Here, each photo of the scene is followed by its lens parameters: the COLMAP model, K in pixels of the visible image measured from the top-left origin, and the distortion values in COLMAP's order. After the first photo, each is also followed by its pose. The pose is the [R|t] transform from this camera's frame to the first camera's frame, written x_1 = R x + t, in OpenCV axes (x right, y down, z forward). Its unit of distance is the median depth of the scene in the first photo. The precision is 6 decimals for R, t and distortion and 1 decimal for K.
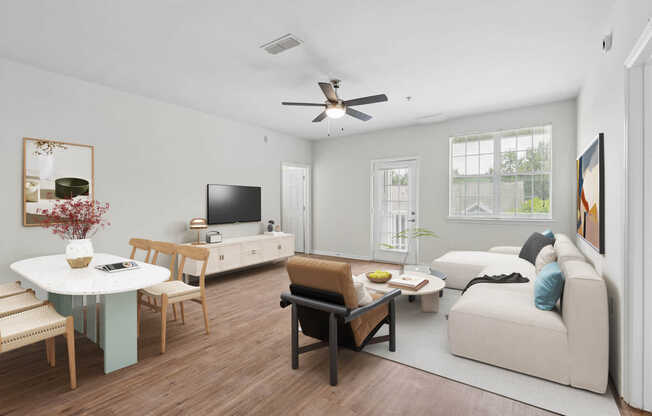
lens RADIAL K [[301.8, 0, 325.7], [0, 301.8, 202.0], [0, 0, 1]] dist [-0.003111, -0.000617]
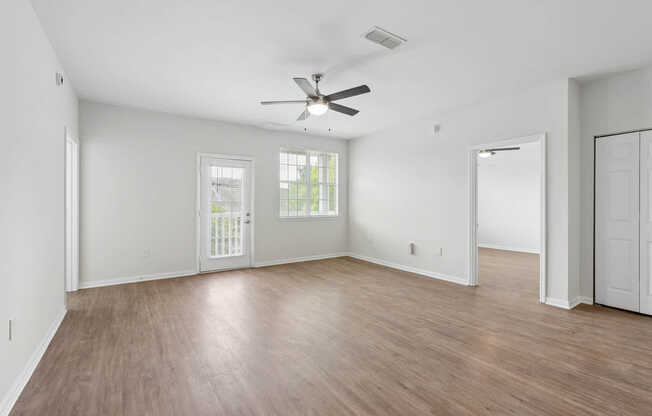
lens RADIAL K [[301.8, 0, 325.7], [0, 301.8, 202.0], [0, 0, 1]] dist [-0.003111, -0.000617]
pose [[0.326185, 0.009102, 0.945262, -0.632978], [-0.003444, 0.999958, -0.008440, 0.004136], [-0.945300, -0.000503, 0.326203, 0.491713]]
